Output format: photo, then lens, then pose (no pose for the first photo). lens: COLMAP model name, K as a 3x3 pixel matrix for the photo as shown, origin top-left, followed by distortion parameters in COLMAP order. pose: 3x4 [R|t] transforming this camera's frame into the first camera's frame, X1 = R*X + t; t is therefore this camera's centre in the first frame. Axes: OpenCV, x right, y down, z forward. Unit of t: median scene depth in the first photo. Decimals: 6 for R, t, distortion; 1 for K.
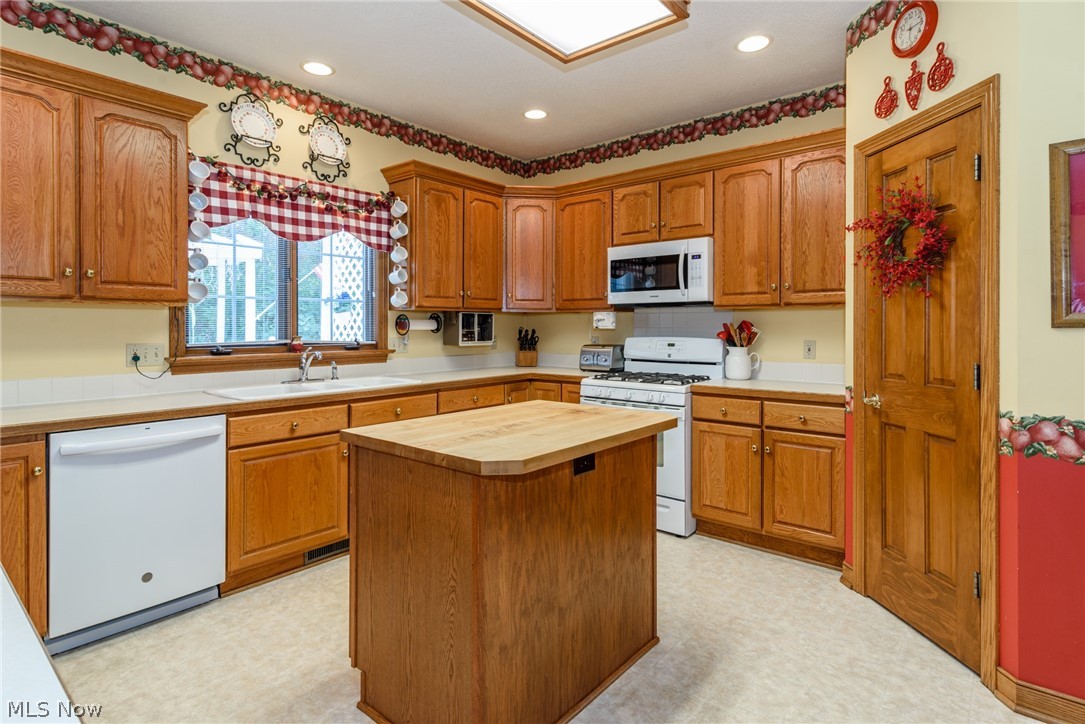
lens RADIAL K [[554.7, 0, 540.3], [0, 554.7, 324.4], [0, 0, 1]] dist [0.008763, -0.000344]
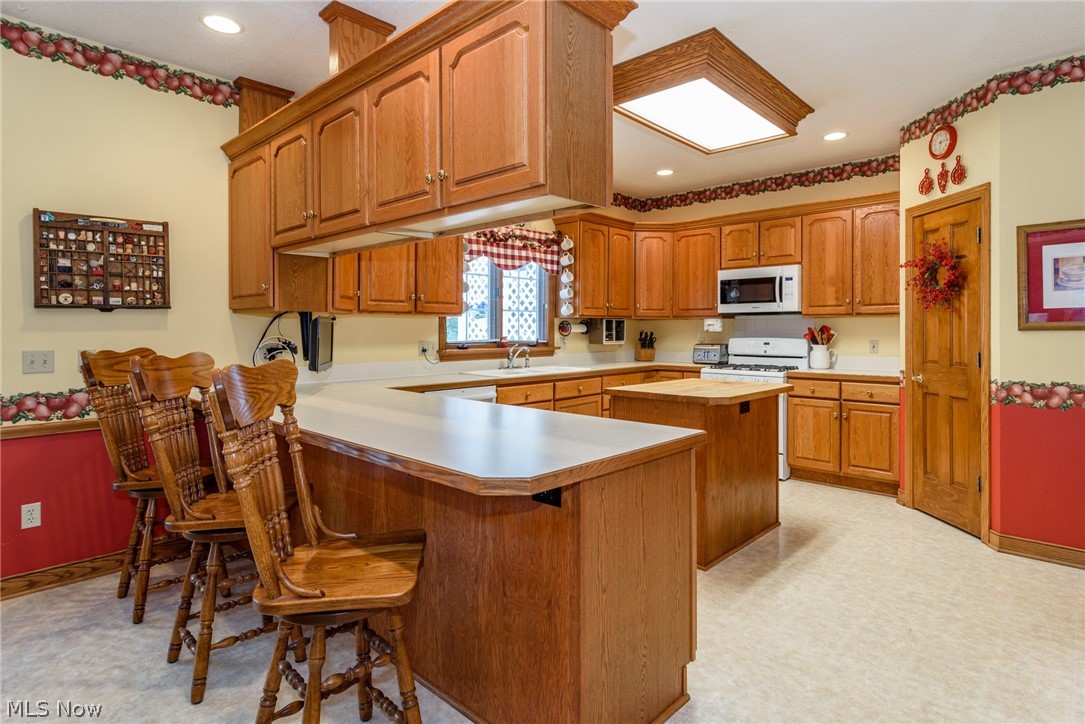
lens RADIAL K [[573.1, 0, 556.5], [0, 573.1, 326.5], [0, 0, 1]] dist [0.008411, 0.000373]
pose [[0.998952, 0.000019, -0.045767, -0.232585], [-0.000101, 0.999998, -0.001806, -0.001923], [0.045767, 0.001809, 0.998950, -0.451347]]
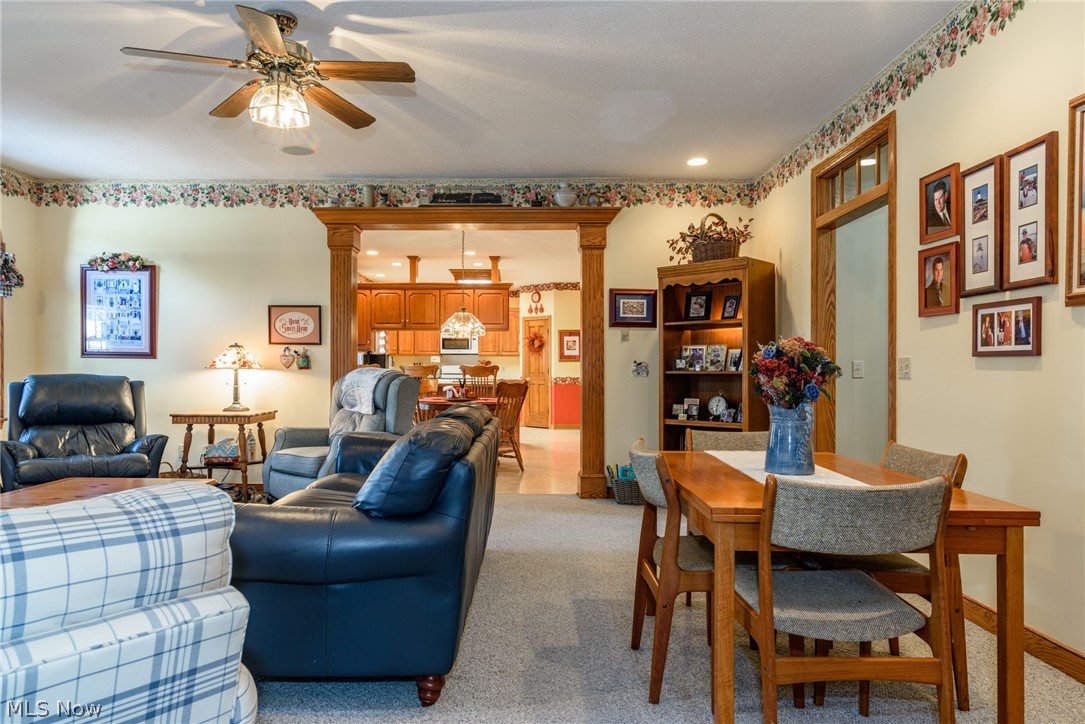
lens RADIAL K [[692.6, 0, 508.9], [0, 692.6, 374.2], [0, 0, 1]] dist [0.001369, -0.000660]
pose [[0.777681, -0.000875, 0.628659, -2.067196], [-0.004867, 0.999961, 0.007413, 0.044992], [-0.628640, -0.008824, 0.777646, -2.207539]]
